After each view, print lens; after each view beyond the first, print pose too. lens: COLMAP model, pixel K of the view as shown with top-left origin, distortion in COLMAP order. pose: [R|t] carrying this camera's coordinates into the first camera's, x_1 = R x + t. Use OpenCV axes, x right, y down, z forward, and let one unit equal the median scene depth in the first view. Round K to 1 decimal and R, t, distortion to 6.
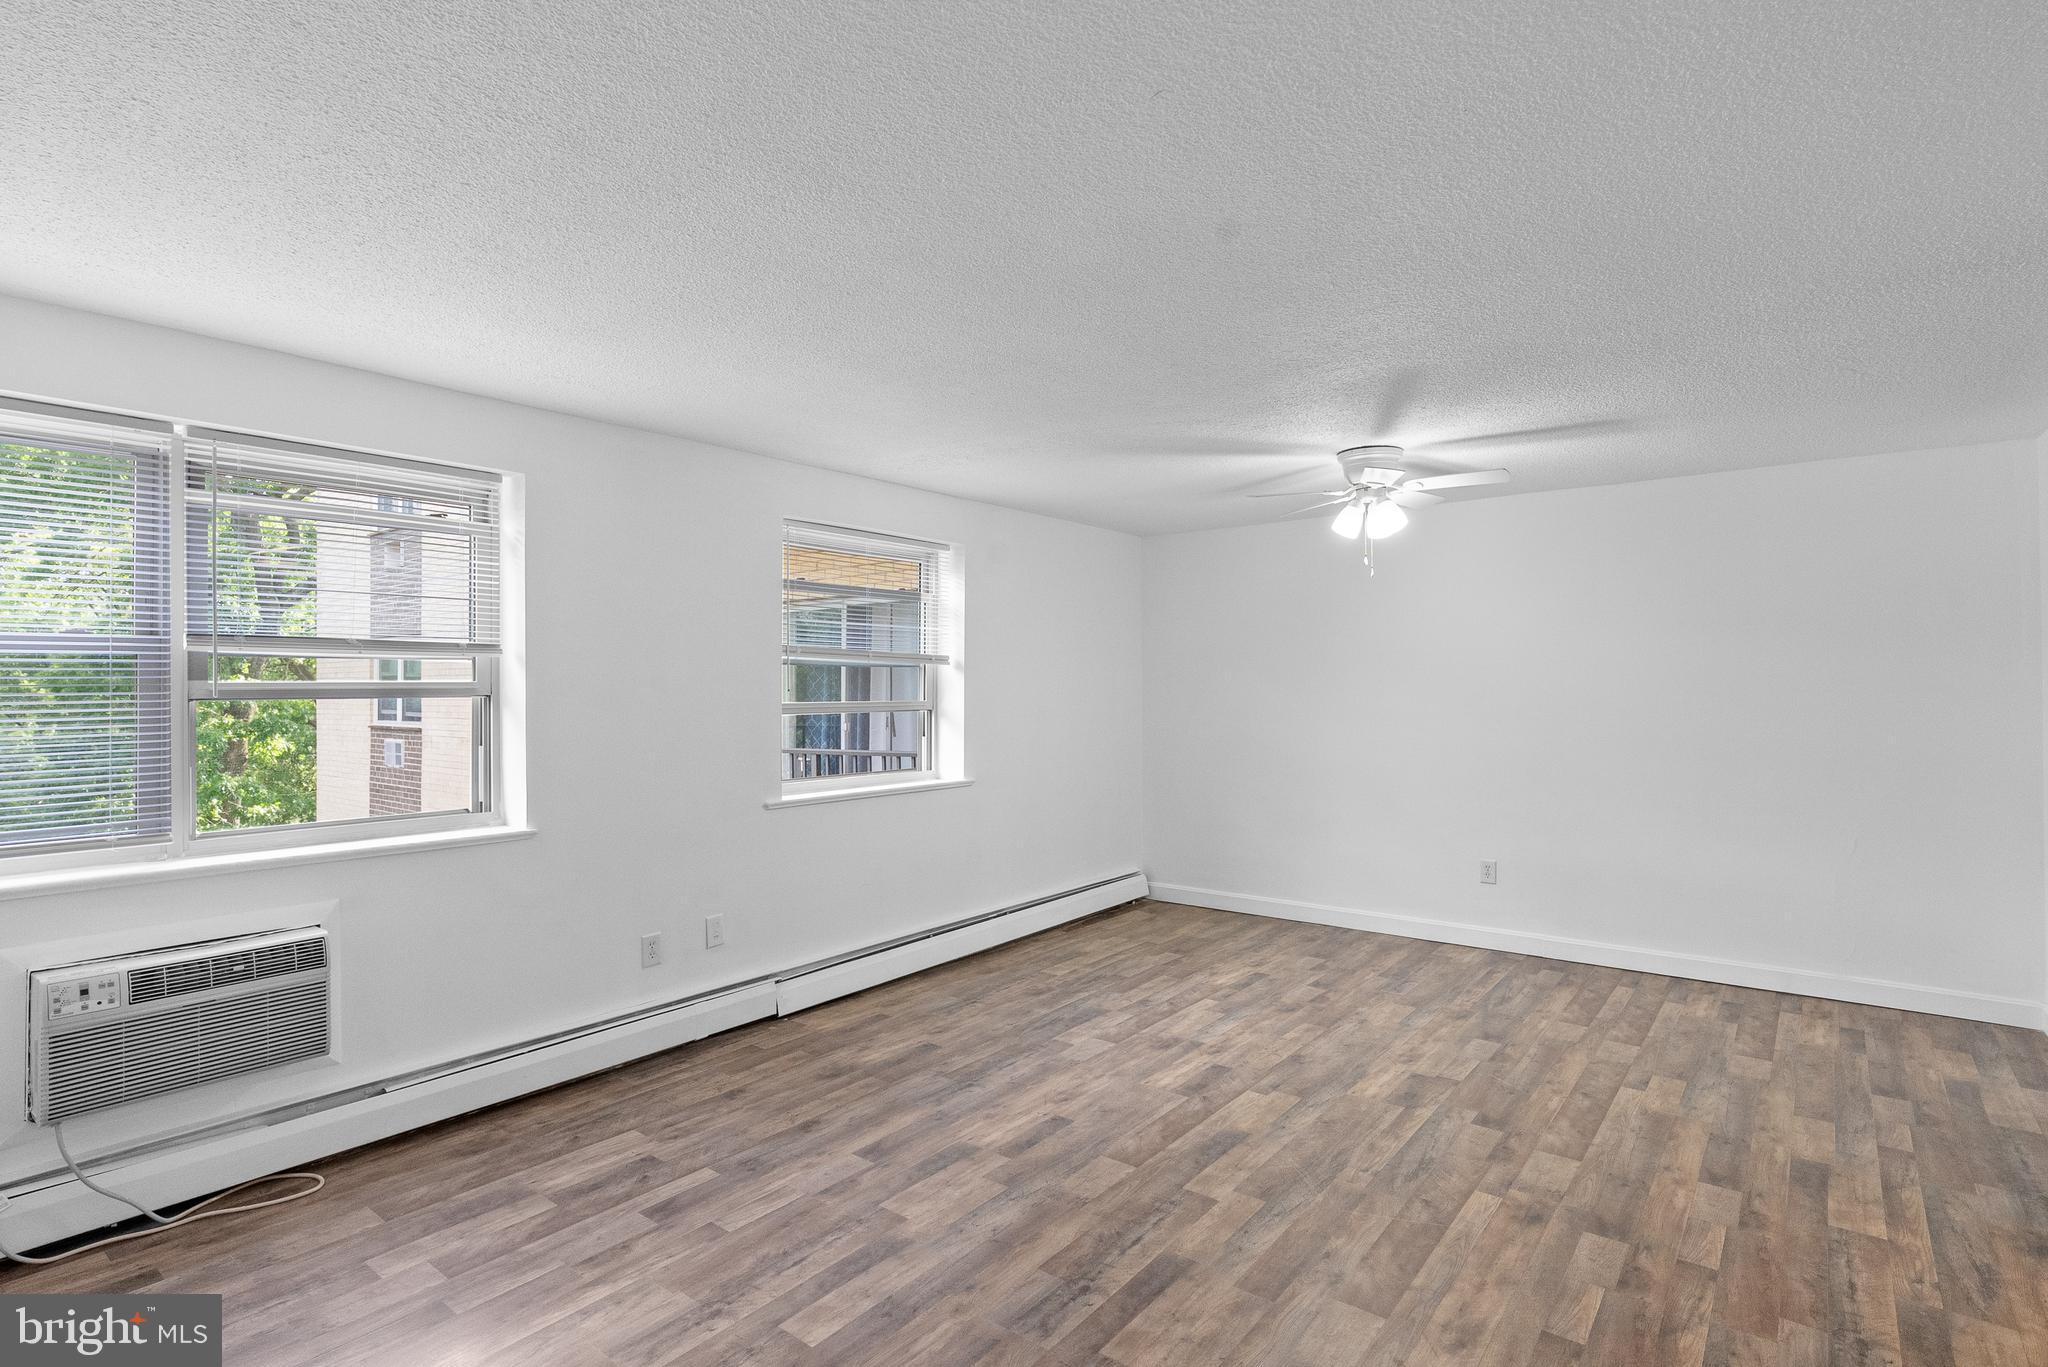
lens RADIAL K [[1011.6, 0, 1027.5], [0, 1011.6, 684.2], [0, 0, 1]] dist [-0.001493, 0.000722]
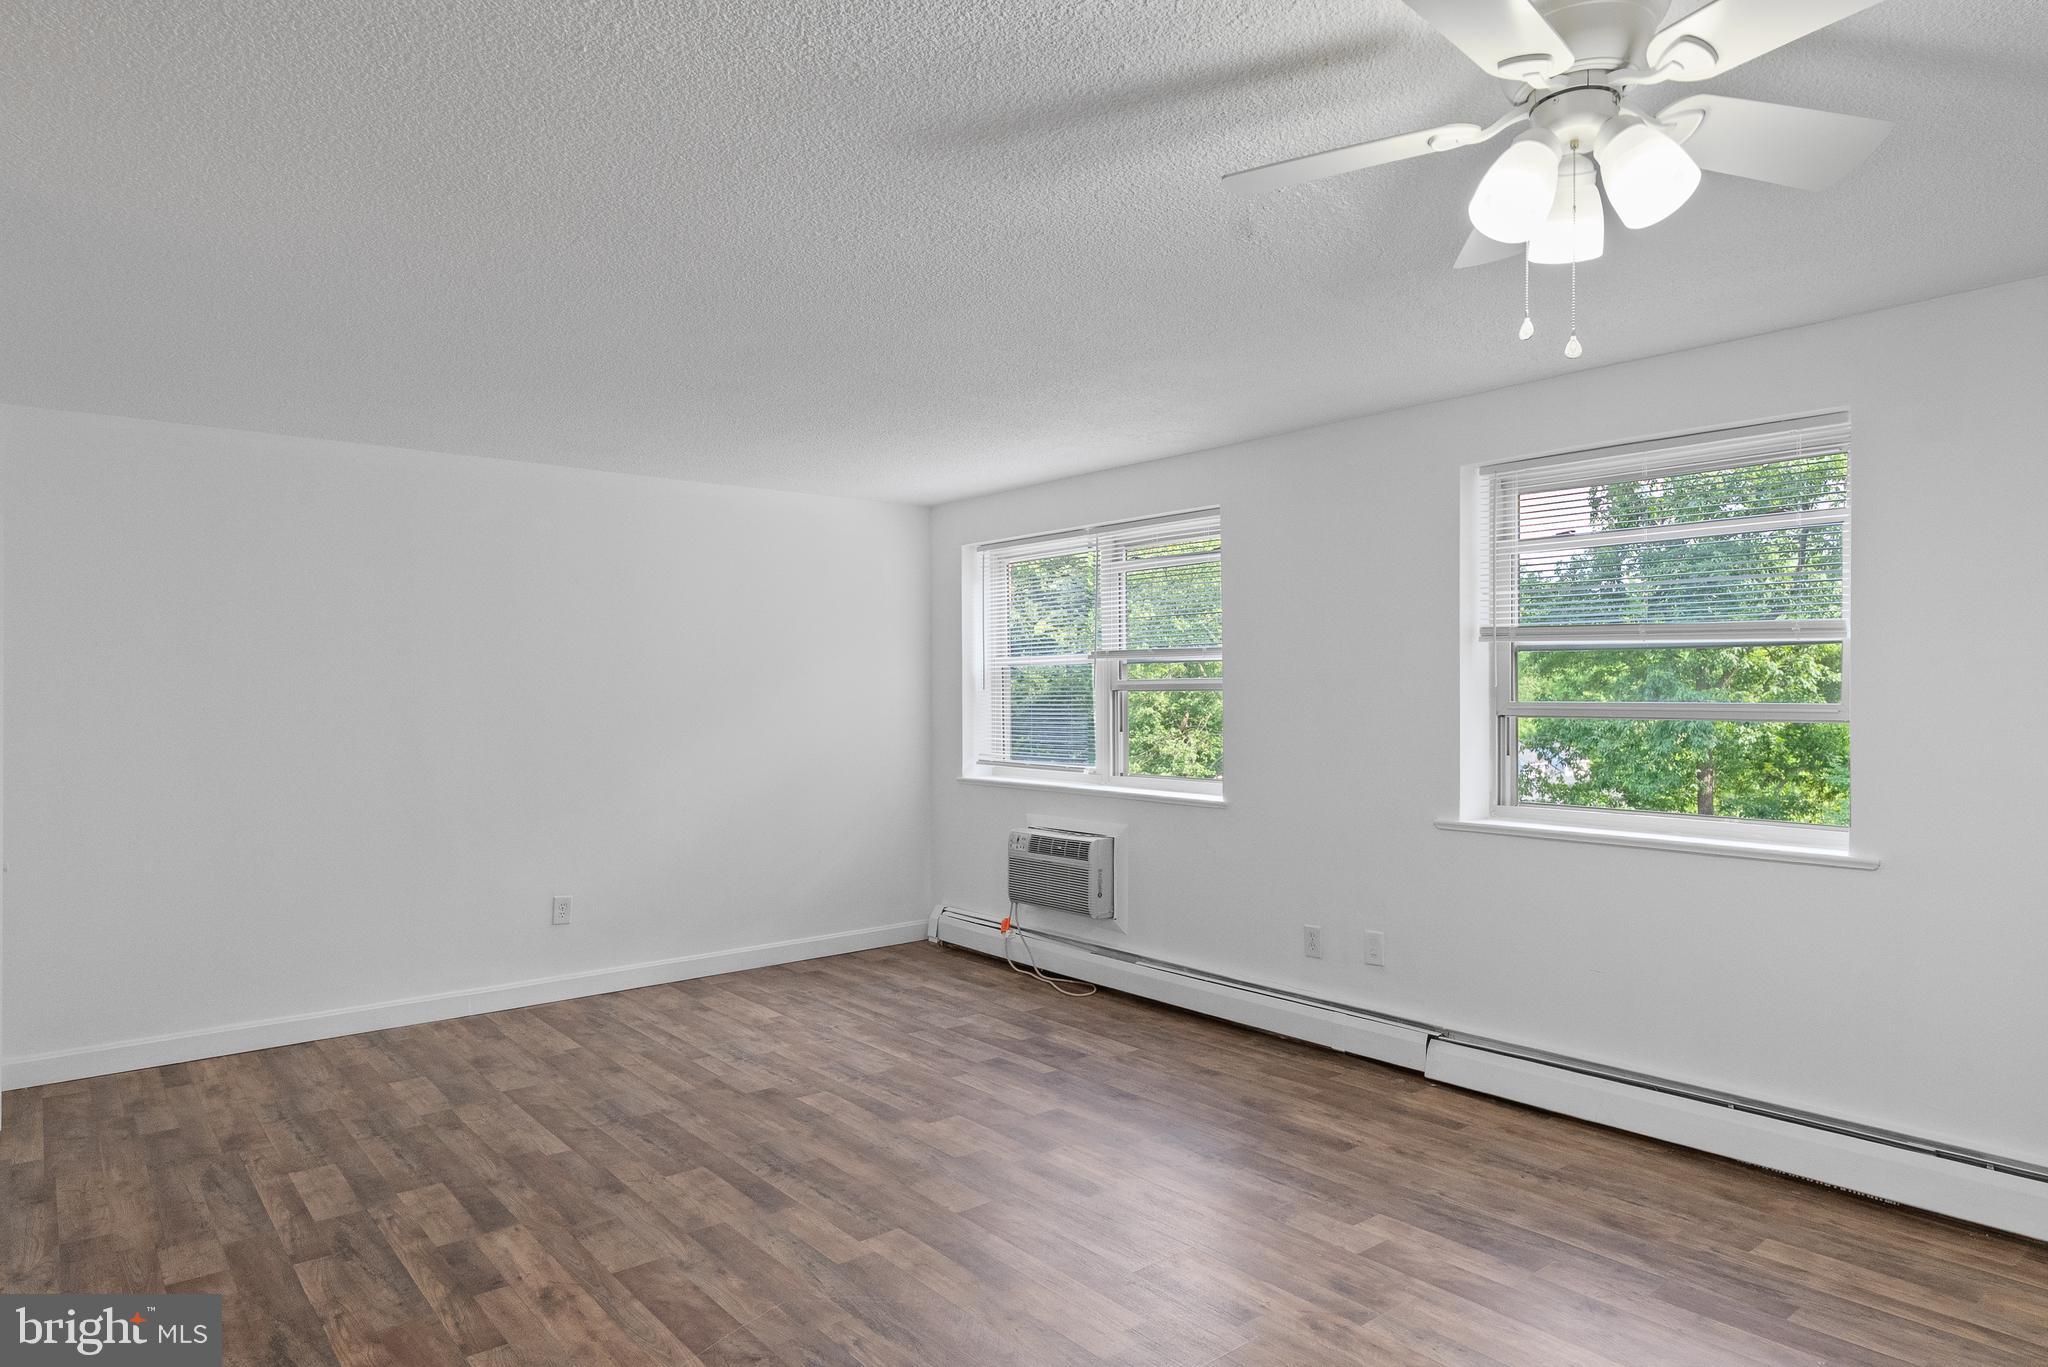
lens RADIAL K [[1178.2, 0, 1024.3], [0, 1178.2, 688.2], [0, 0, 1]] dist [-0.000192, 0.001303]
pose [[-0.202439, -0.000320, -0.979295, 1.021519], [0.004306, 0.999990, -0.001217, 0.010772], [0.979285, -0.004463, -0.202436, 1.157731]]
